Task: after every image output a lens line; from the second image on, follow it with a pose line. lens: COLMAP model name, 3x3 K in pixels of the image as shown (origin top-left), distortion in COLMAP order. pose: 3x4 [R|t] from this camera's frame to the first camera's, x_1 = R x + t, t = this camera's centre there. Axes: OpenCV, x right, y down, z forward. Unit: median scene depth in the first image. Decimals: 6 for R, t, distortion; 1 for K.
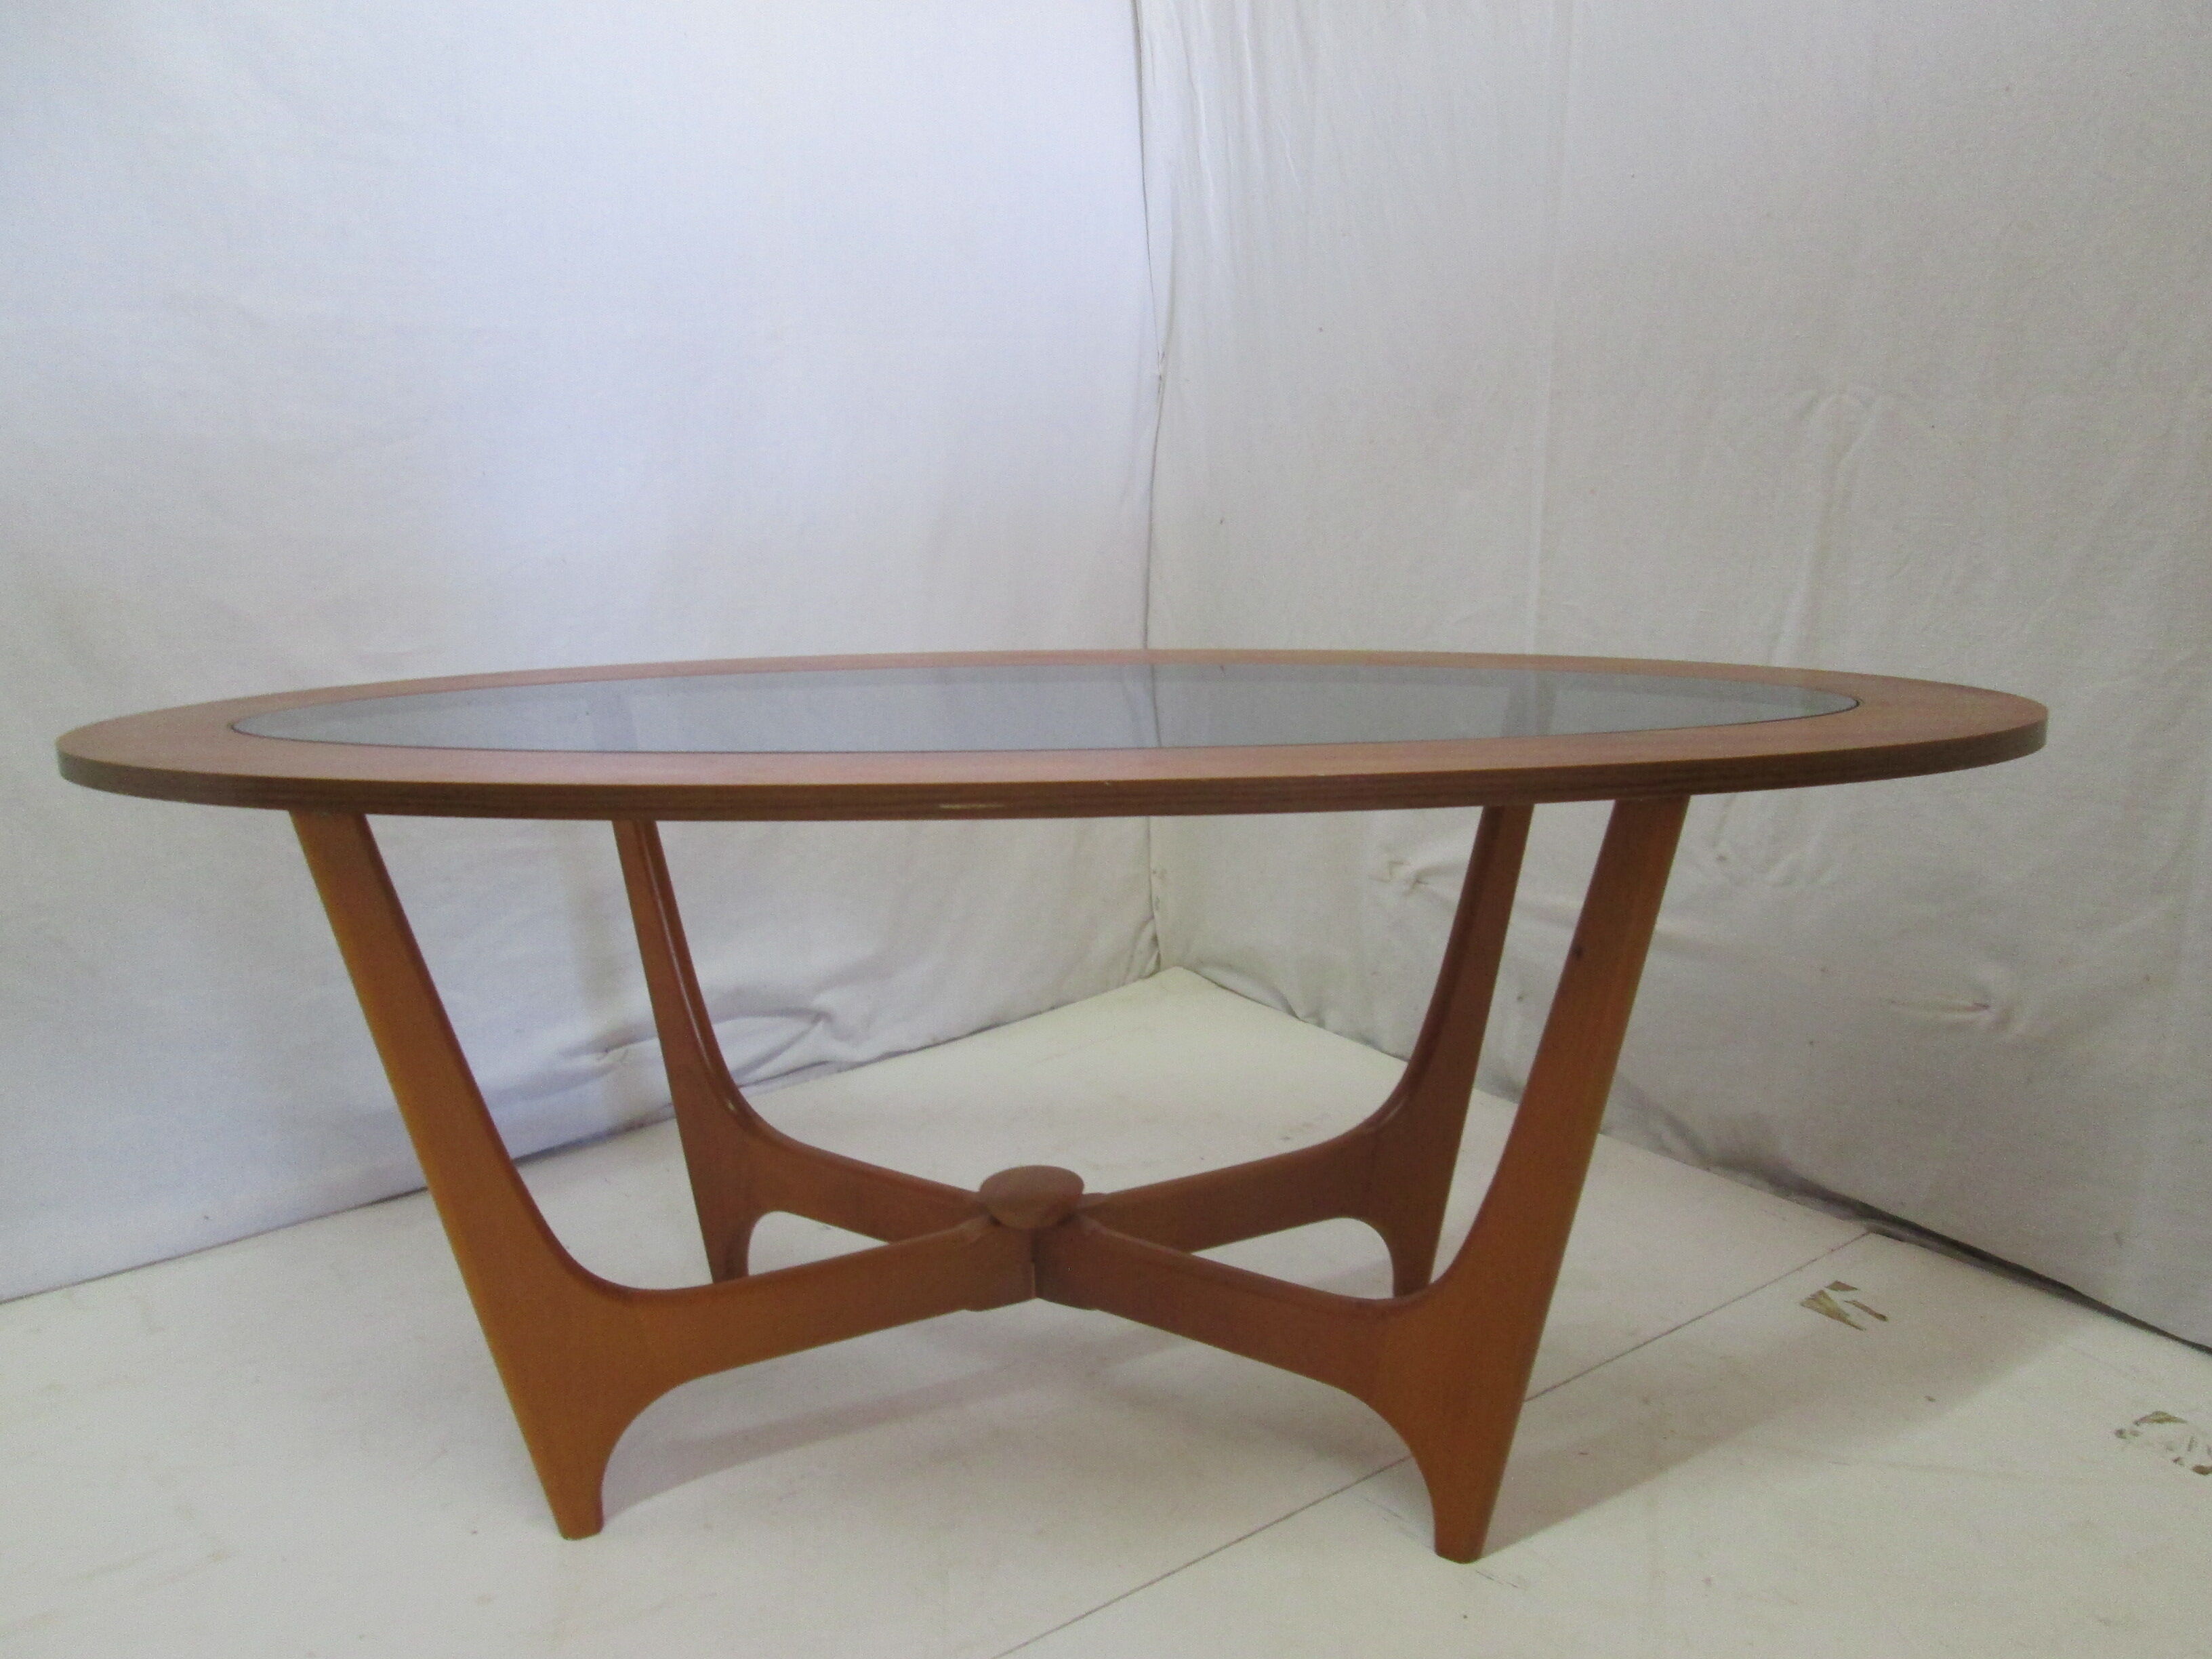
lens RADIAL K [[1829.2, 0, 1106.0], [0, 1829.2, 829.5], [0, 0, 1]] dist [-0.011281, 0.008341]
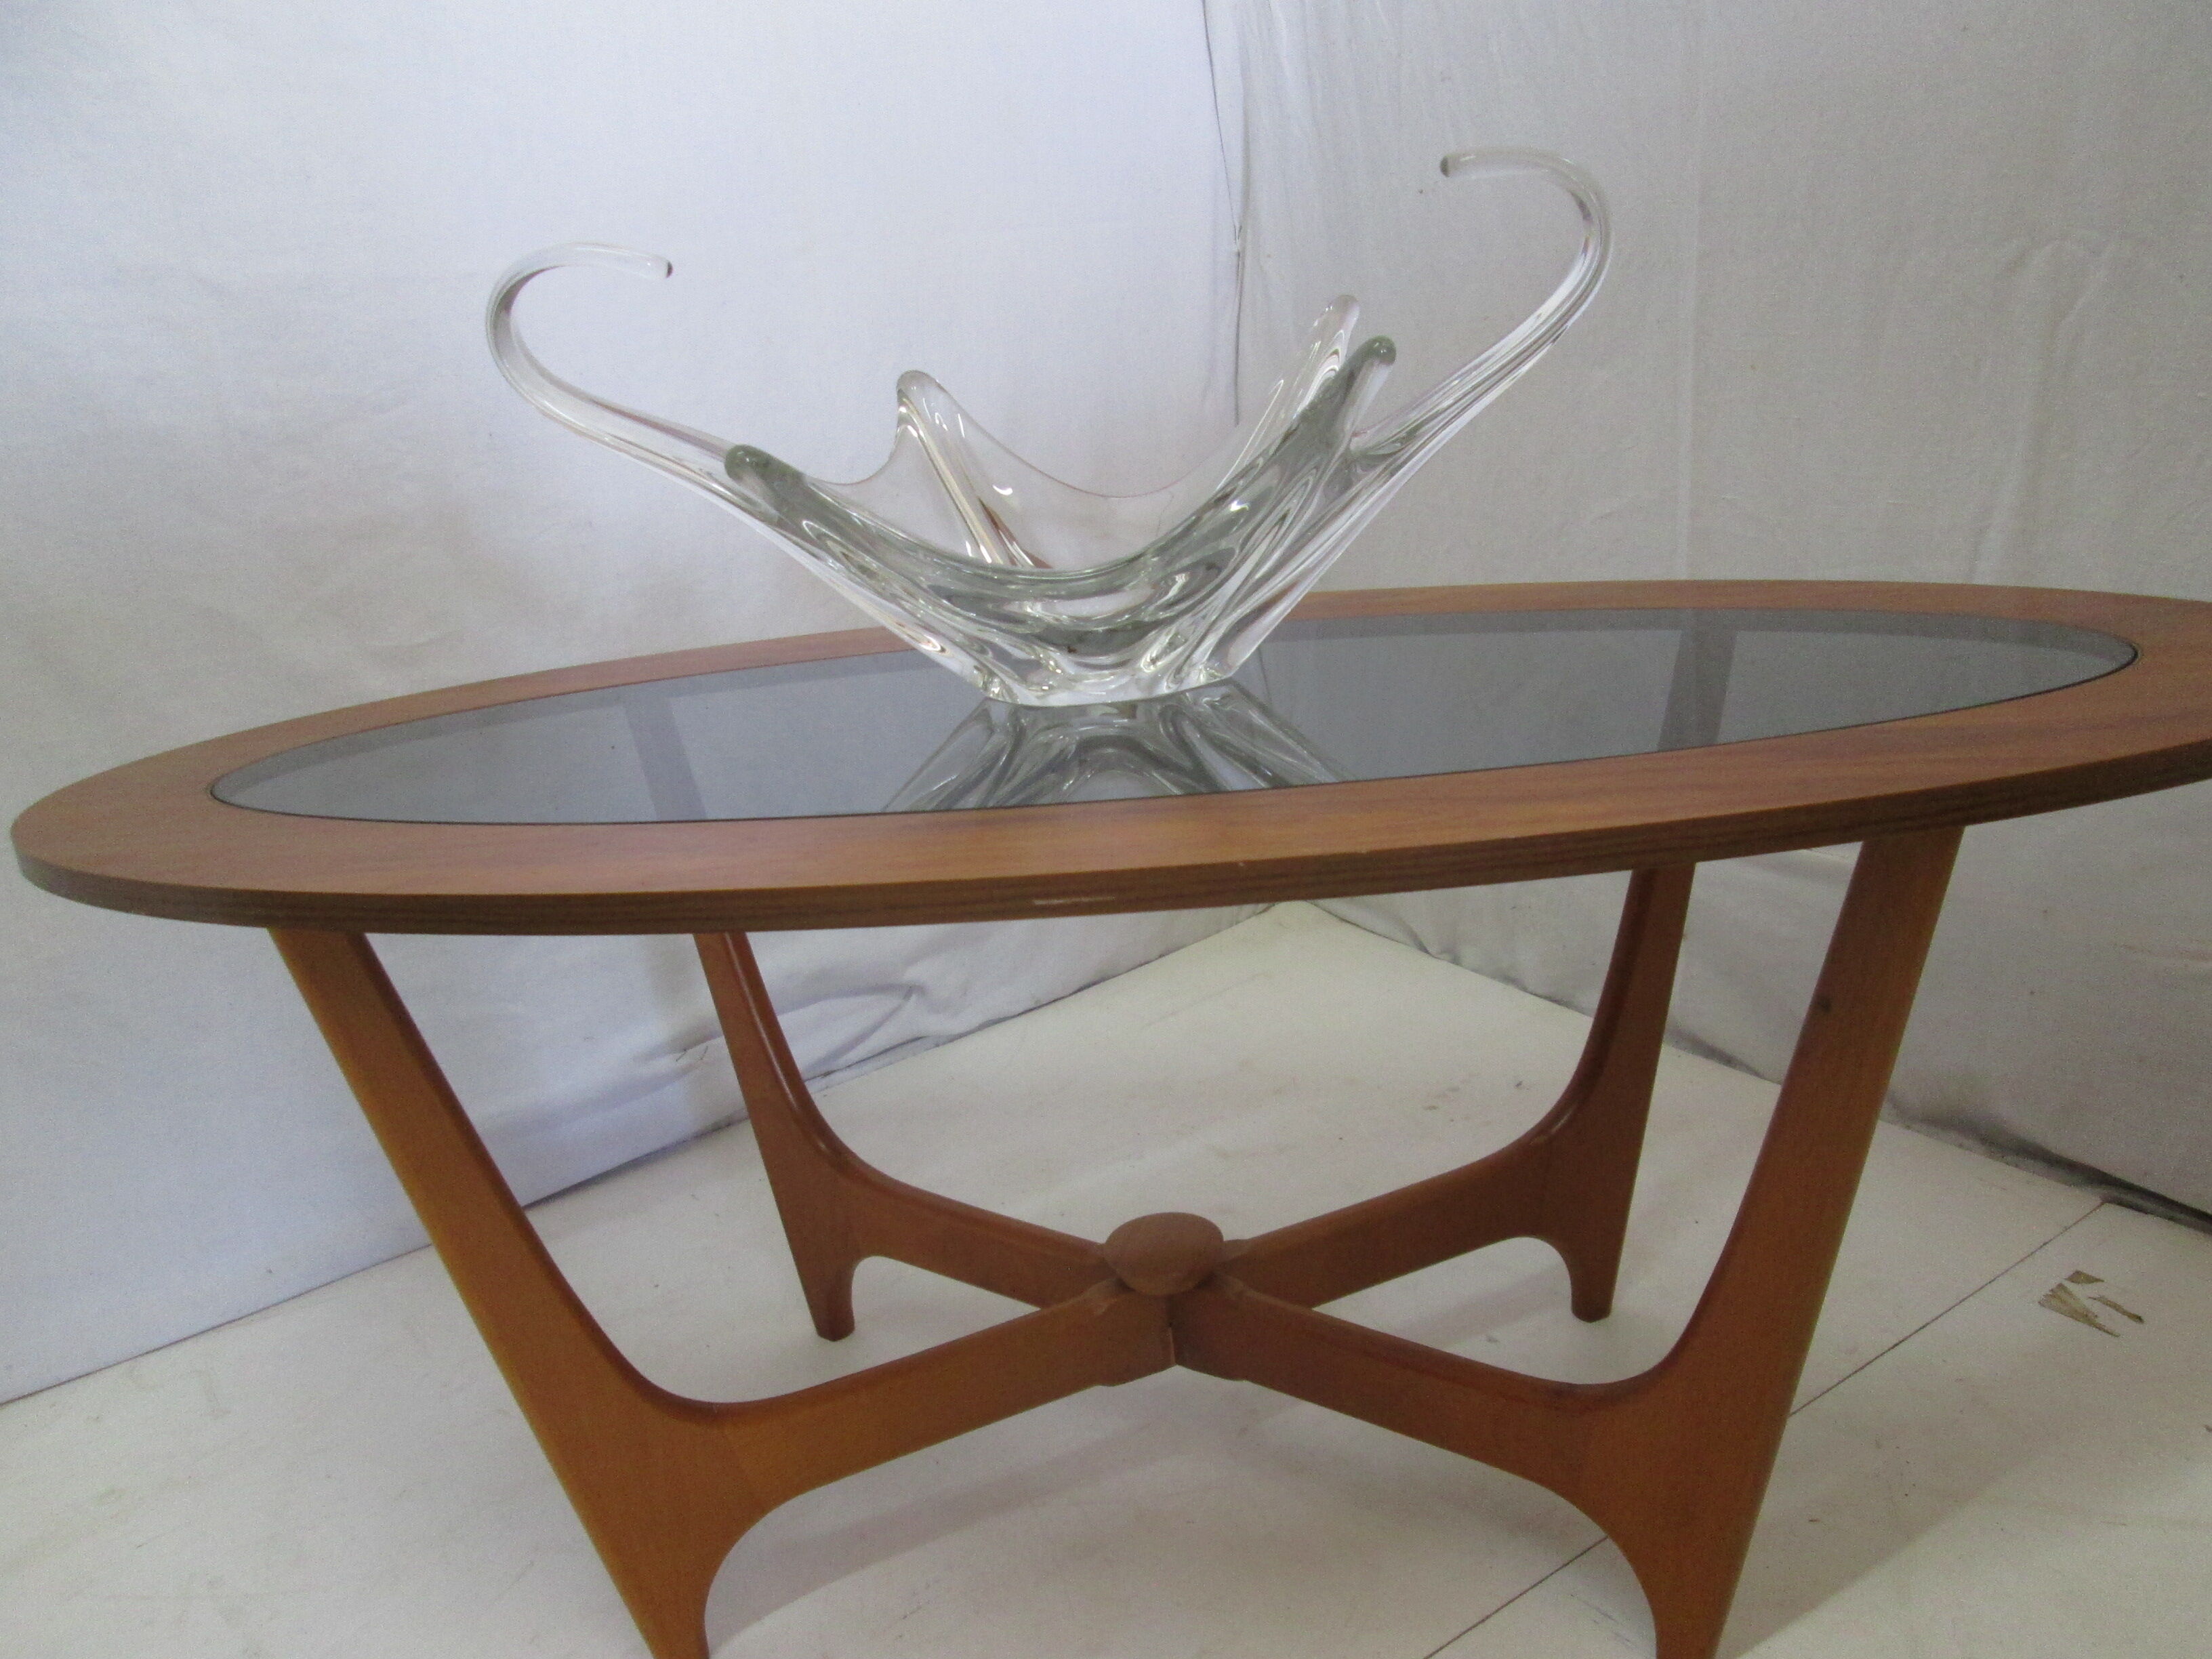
lens RADIAL K [[1829.2, 0, 1106.0], [0, 1829.2, 829.5], [0, 0, 1]] dist [-0.011281, 0.008341]
pose [[0.997202, -0.057218, -0.048100, -0.012513], [0.061072, 0.994684, 0.082904, -0.065480], [0.043101, -0.085610, 0.995396, 0.120115]]
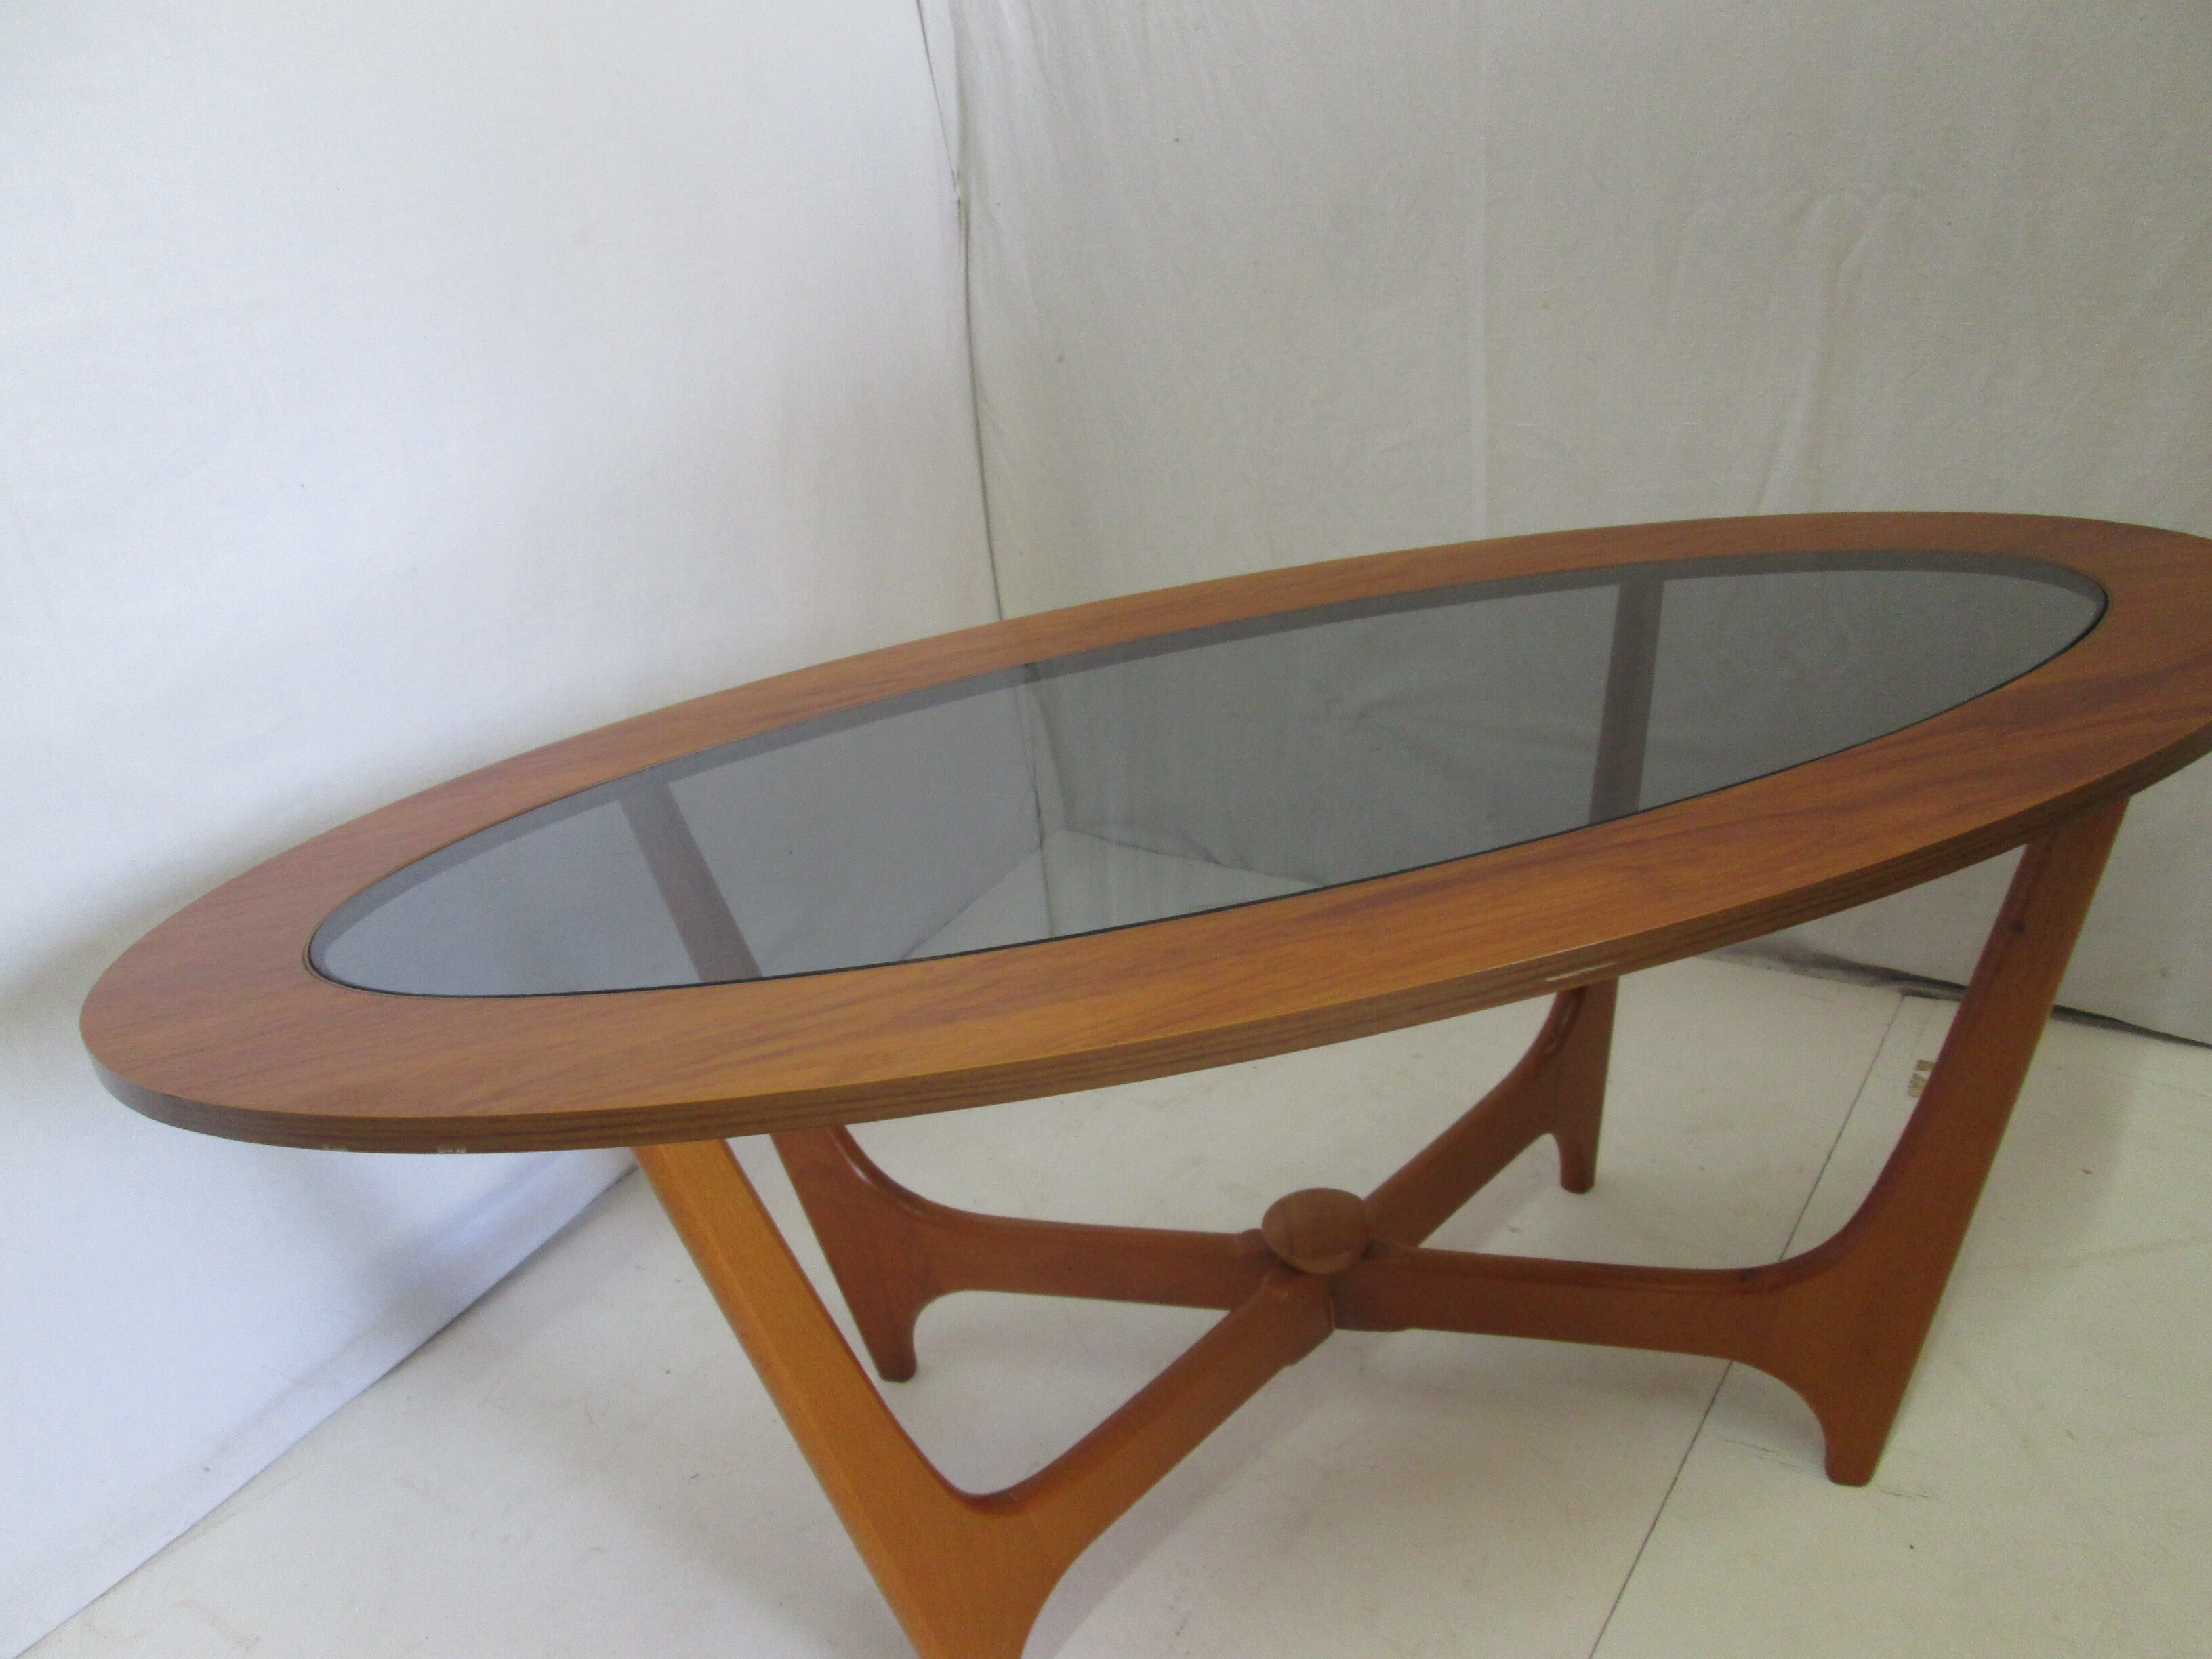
lens RADIAL K [[1821.8, 0, 1106.0], [0, 1821.8, 829.5], [0, 0, 1]] dist [-0.005744, -0.015311]
pose [[0.938554, -0.217245, 0.268182, -0.295432], [0.167655, 0.966180, 0.195929, -0.166895], [-0.301677, -0.138928, 0.943234, 0.162910]]
